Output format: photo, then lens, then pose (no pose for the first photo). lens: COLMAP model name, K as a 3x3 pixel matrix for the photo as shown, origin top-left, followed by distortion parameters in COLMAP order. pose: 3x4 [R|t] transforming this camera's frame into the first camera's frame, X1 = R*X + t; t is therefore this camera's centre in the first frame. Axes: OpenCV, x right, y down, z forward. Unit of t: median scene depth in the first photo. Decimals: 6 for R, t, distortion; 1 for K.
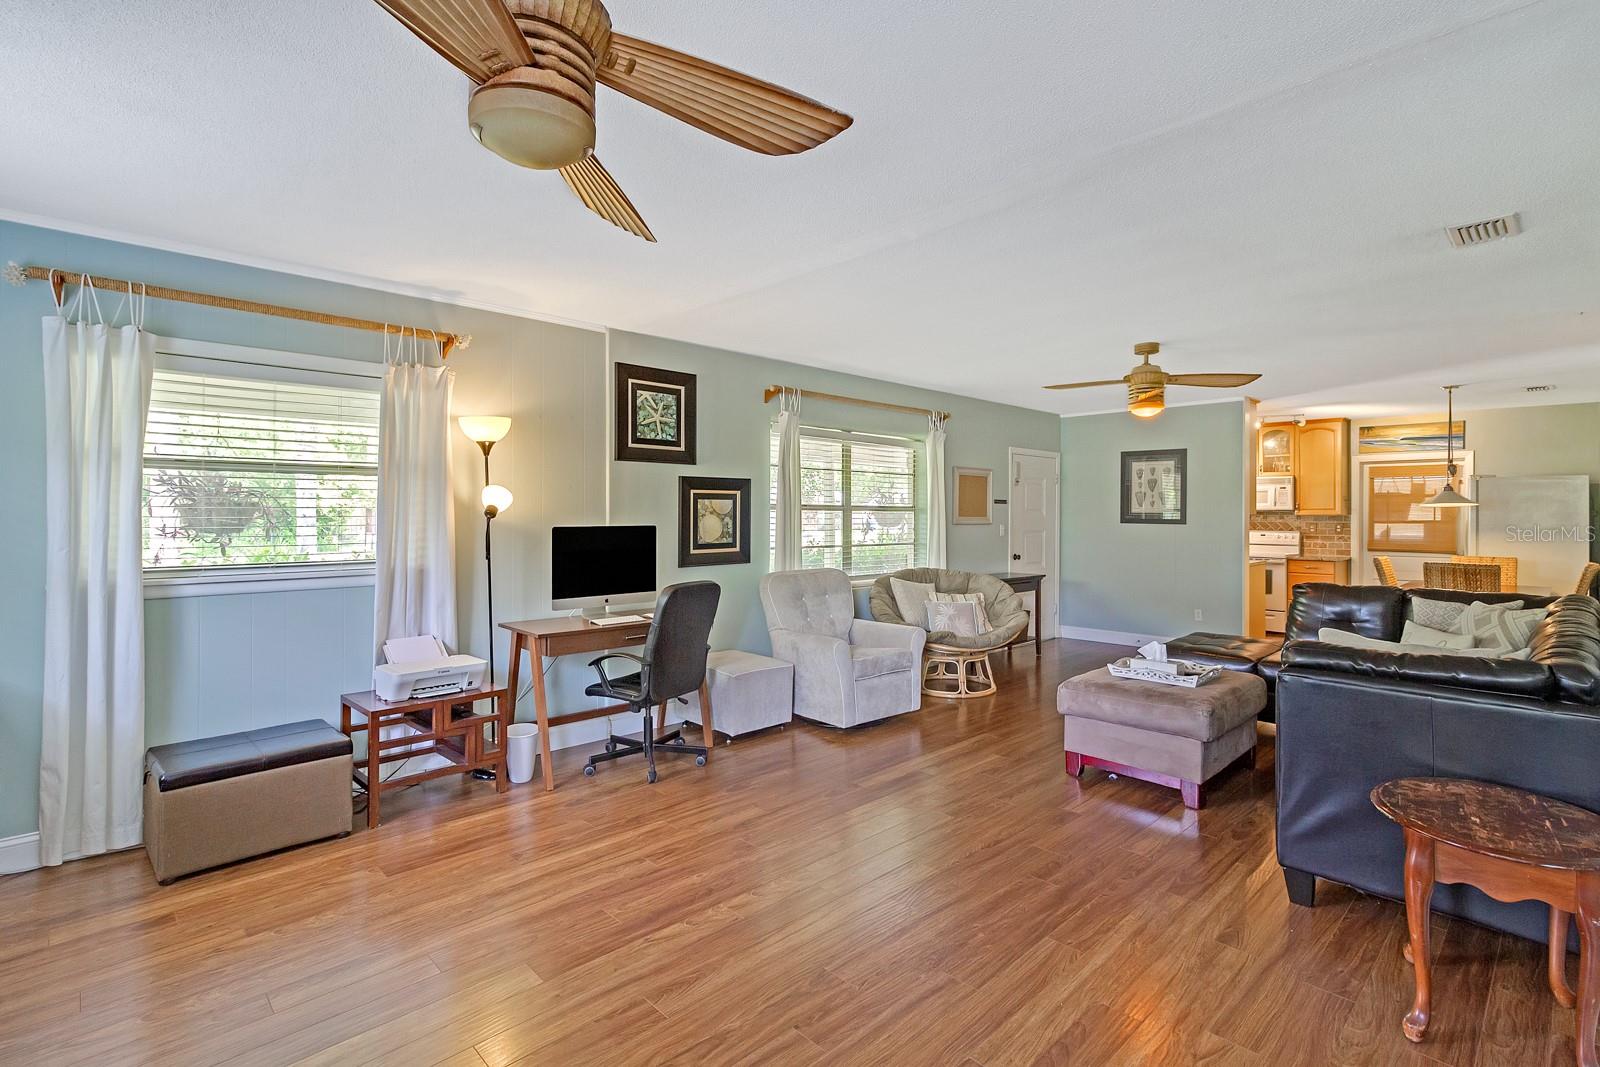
lens RADIAL K [[756.1, 0, 804.7], [0, 756.1, 510.4], [0, 0, 1]] dist [0.005584, -0.001781]
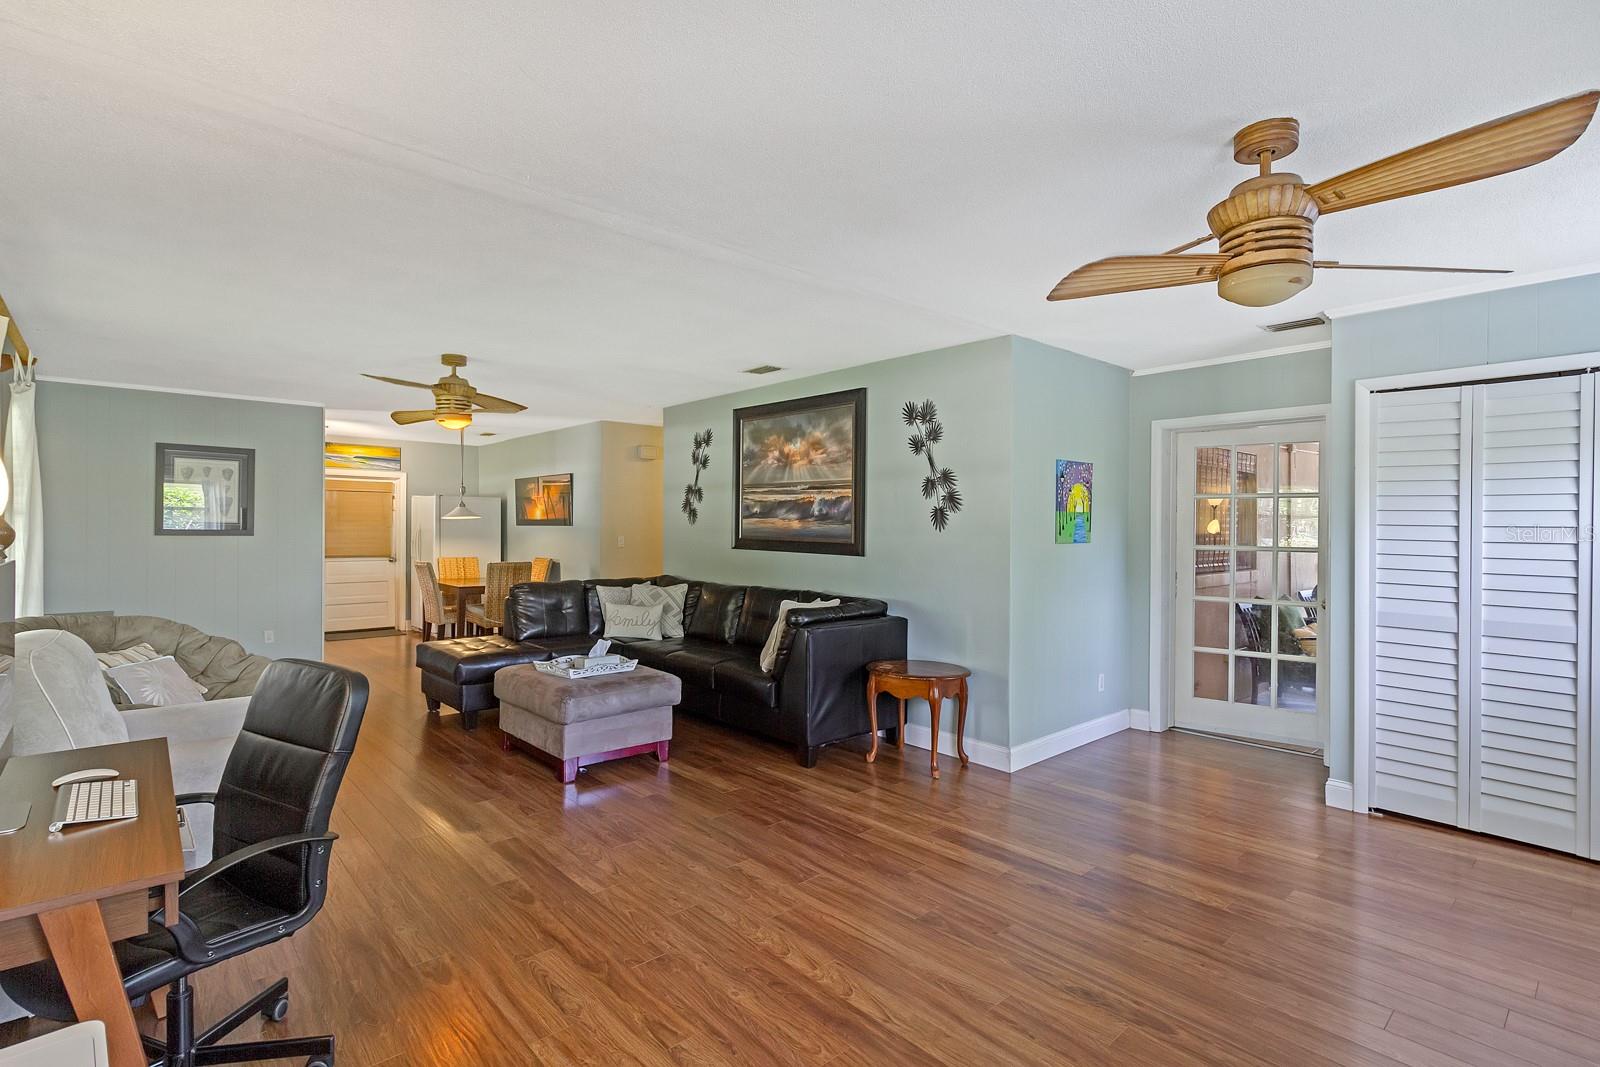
lens RADIAL K [[756.1, 0, 793.6], [0, 756.1, 520.0], [0, 0, 1]] dist [0.005584, -0.001781]
pose [[0.040309, 0.006429, 0.999167, -0.479261], [-0.012729, 0.999901, -0.005920, -0.003938], [-0.999106, -0.012480, 0.040387, 0.471610]]
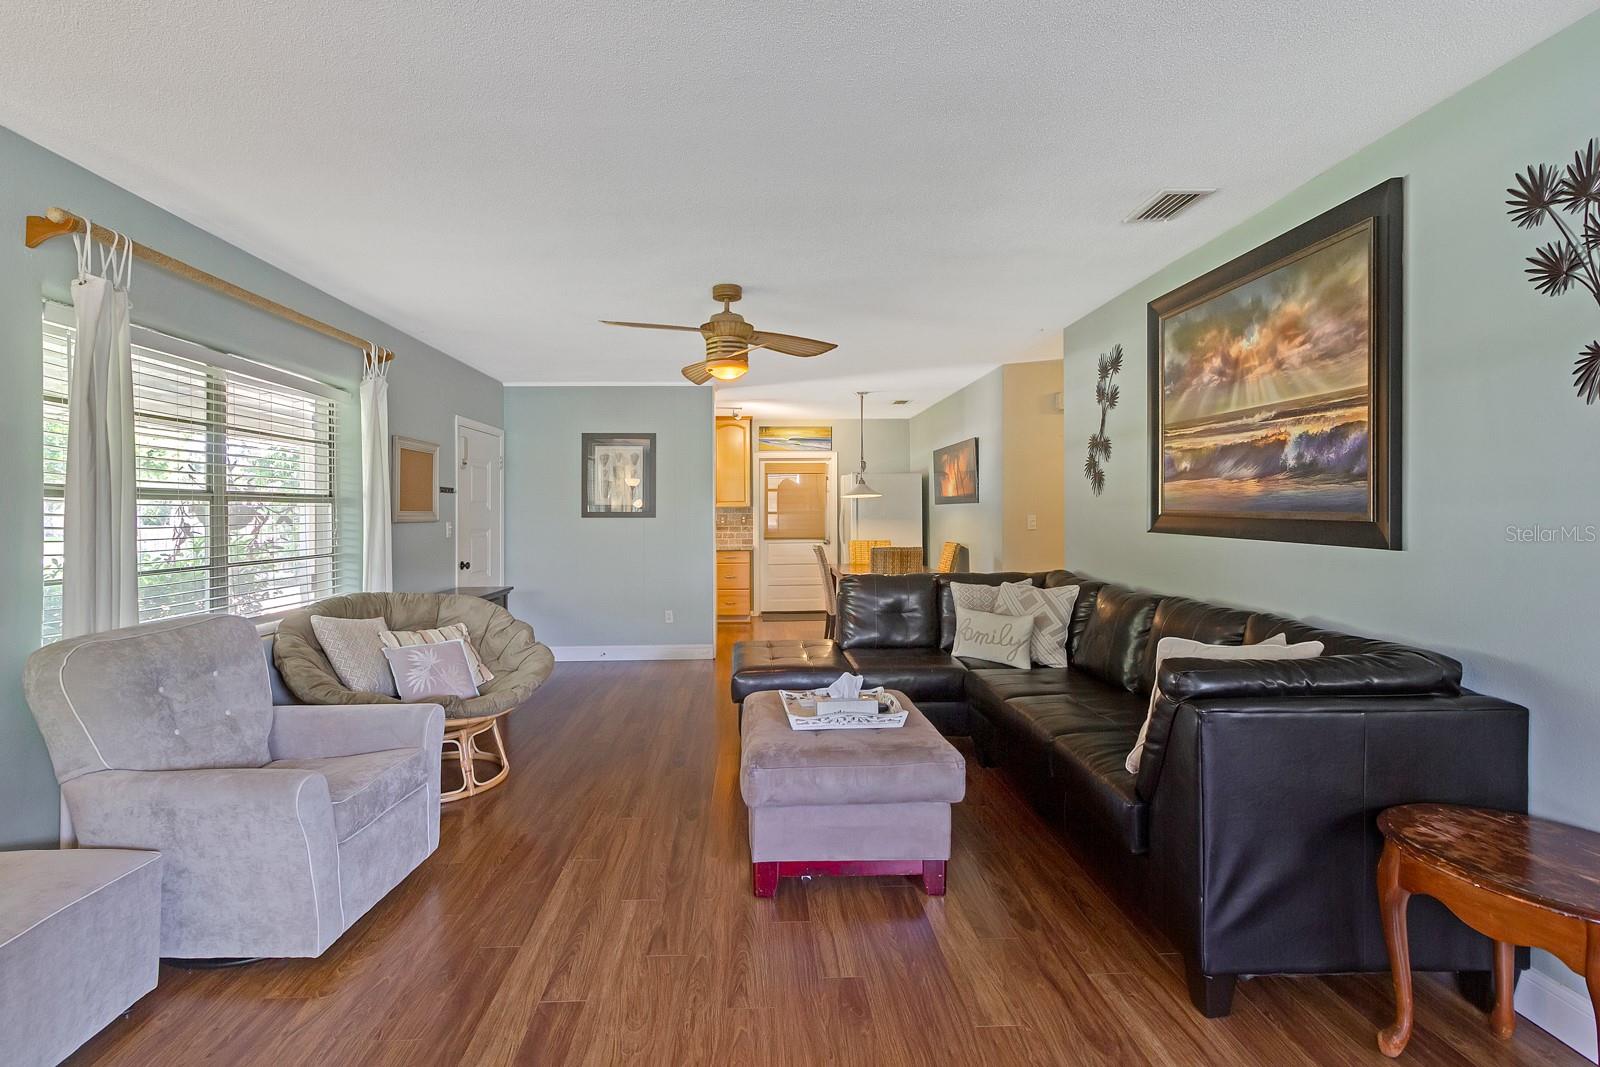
lens RADIAL K [[756.1, 0, 784.2], [0, 756.1, 511.1], [0, 0, 1]] dist [0.005584, -0.001781]
pose [[0.668461, -0.009592, 0.743685, -0.087257], [0.006513, 0.999954, 0.007043, 0.007425], [-0.743719, 0.000136, 0.668493, 0.394634]]
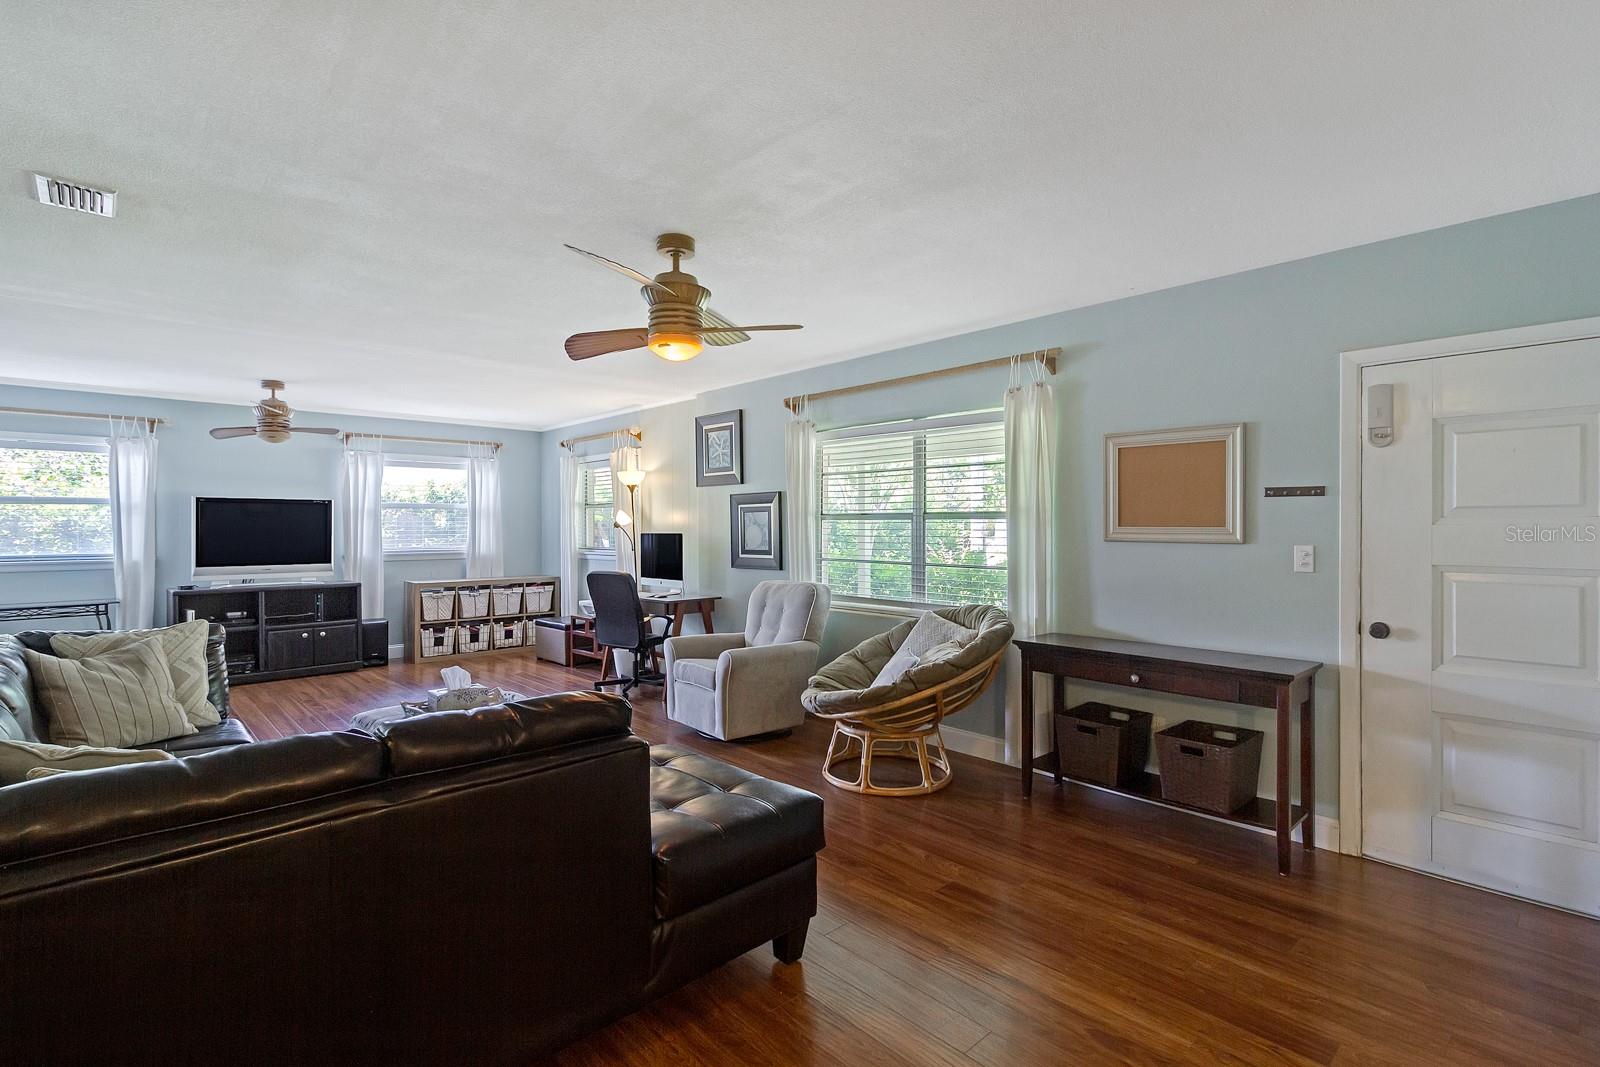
lens RADIAL K [[756.1, 0, 803.8], [0, 756.1, 535.8], [0, 0, 1]] dist [0.005584, -0.001781]
pose [[-0.018200, 0.013931, -0.999737, 0.973504], [0.010113, 0.999854, 0.013749, 0.006088], [0.999783, -0.009860, -0.018338, 1.026585]]
